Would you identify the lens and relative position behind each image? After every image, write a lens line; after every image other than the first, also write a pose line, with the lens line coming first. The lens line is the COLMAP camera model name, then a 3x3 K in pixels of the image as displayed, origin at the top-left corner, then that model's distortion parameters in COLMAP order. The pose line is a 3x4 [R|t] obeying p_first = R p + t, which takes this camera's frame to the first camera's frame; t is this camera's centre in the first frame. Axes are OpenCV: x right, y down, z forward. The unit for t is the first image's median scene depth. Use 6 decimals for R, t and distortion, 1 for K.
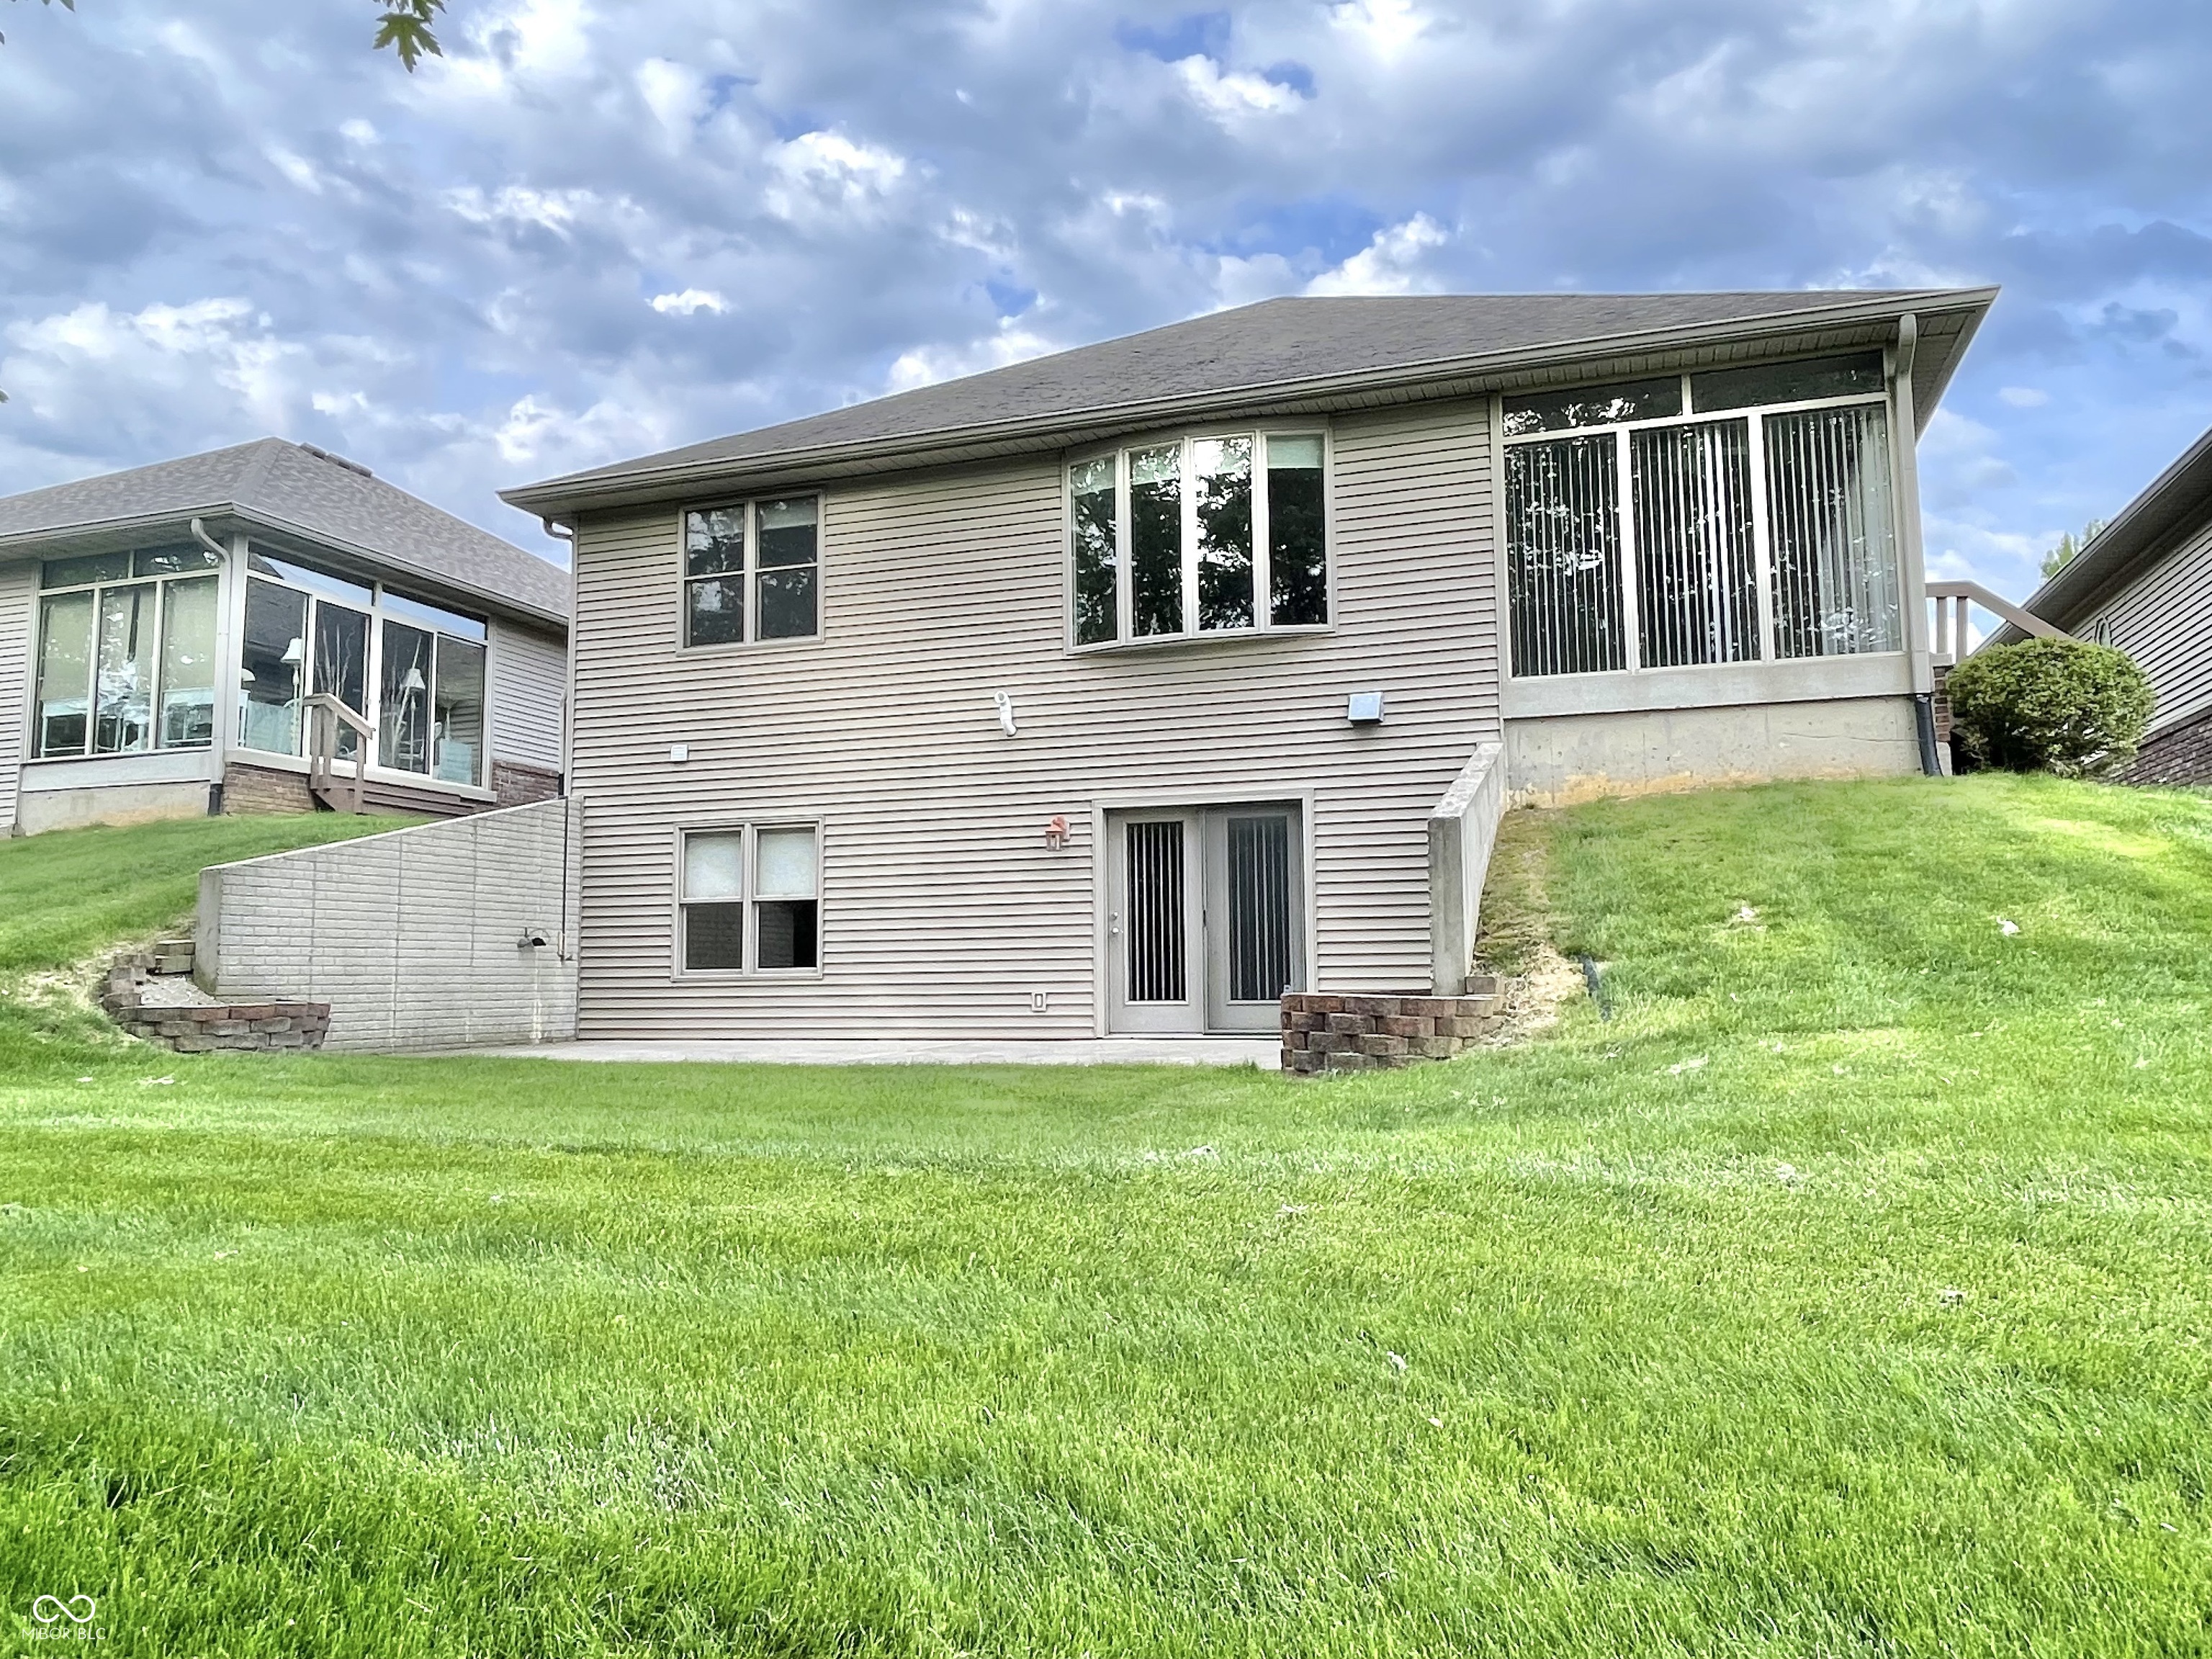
lens RADIAL K [[1551.0, 0, 1106.3], [0, 1551.0, 815.9], [0, 0, 1]] dist [0.051417, 0.000763]
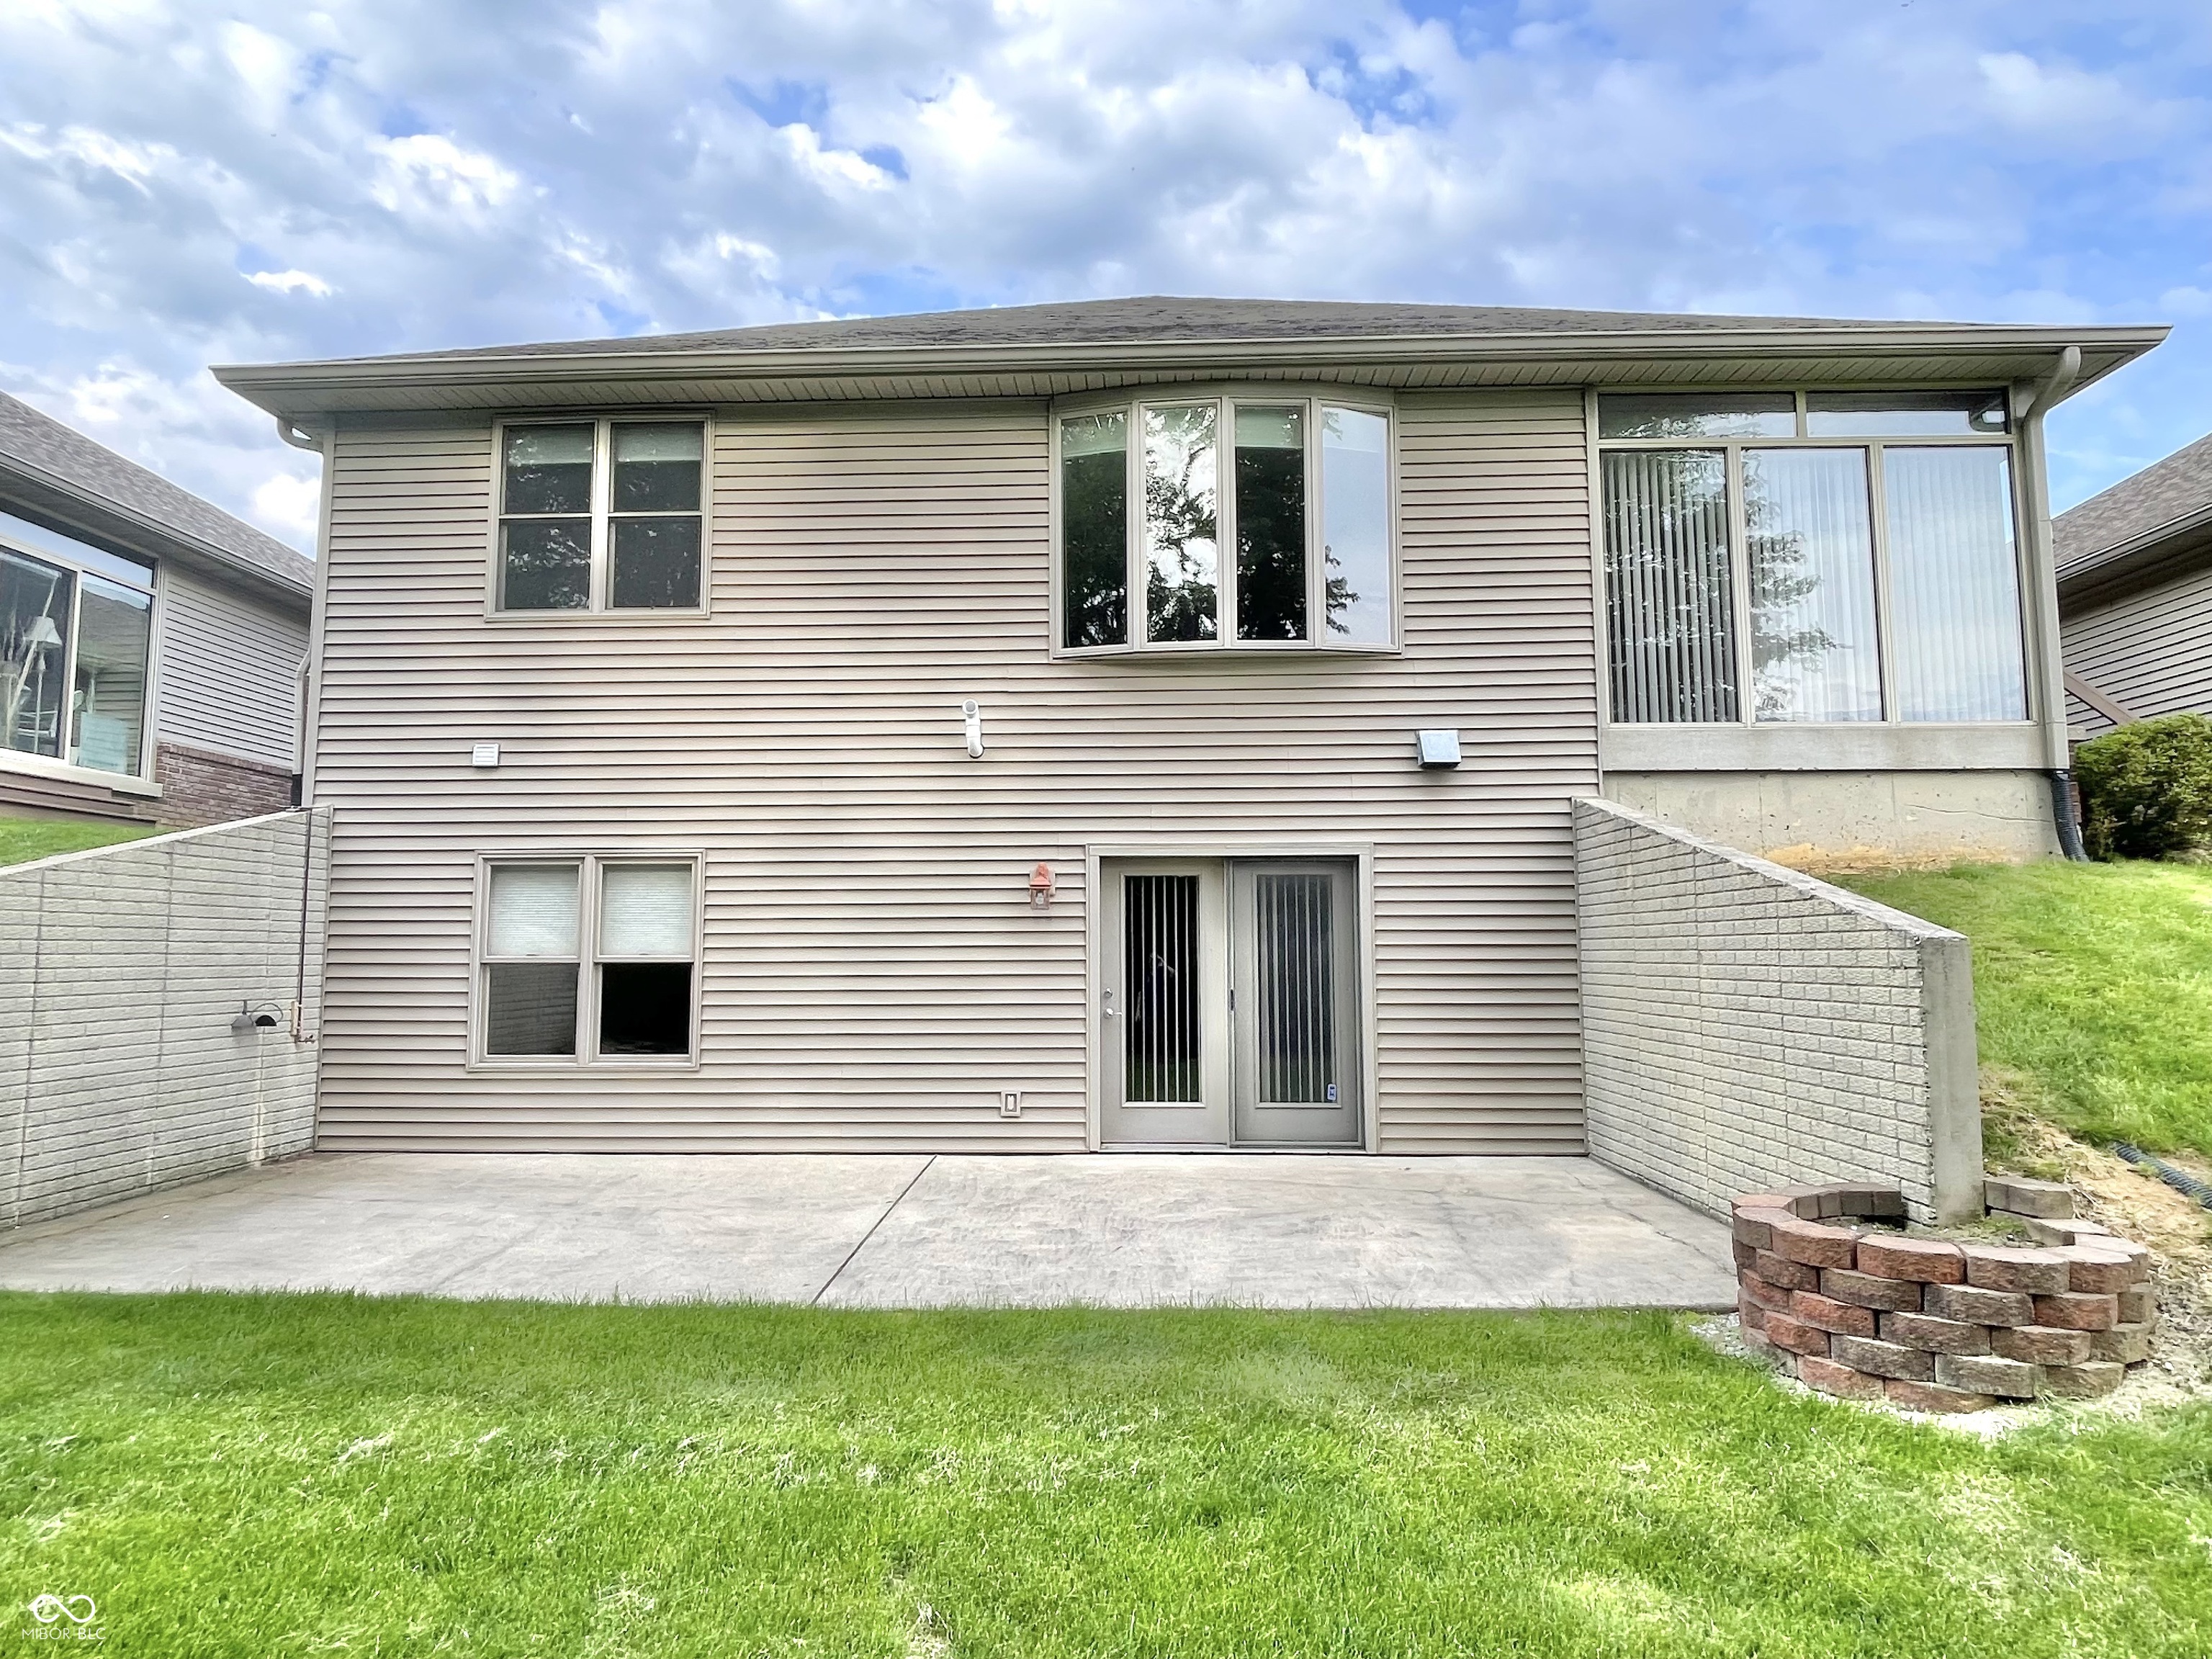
lens RADIAL K [[1293.5, 0, 1106.0], [0, 1293.5, 829.5], [0, 0, 1]] dist [0.004897, -0.001429]
pose [[0.957839, 0.035732, 0.285076, -0.175110], [-0.038915, 0.999227, 0.005505, -0.020847], [-0.284659, -0.016367, 0.958489, 0.350852]]
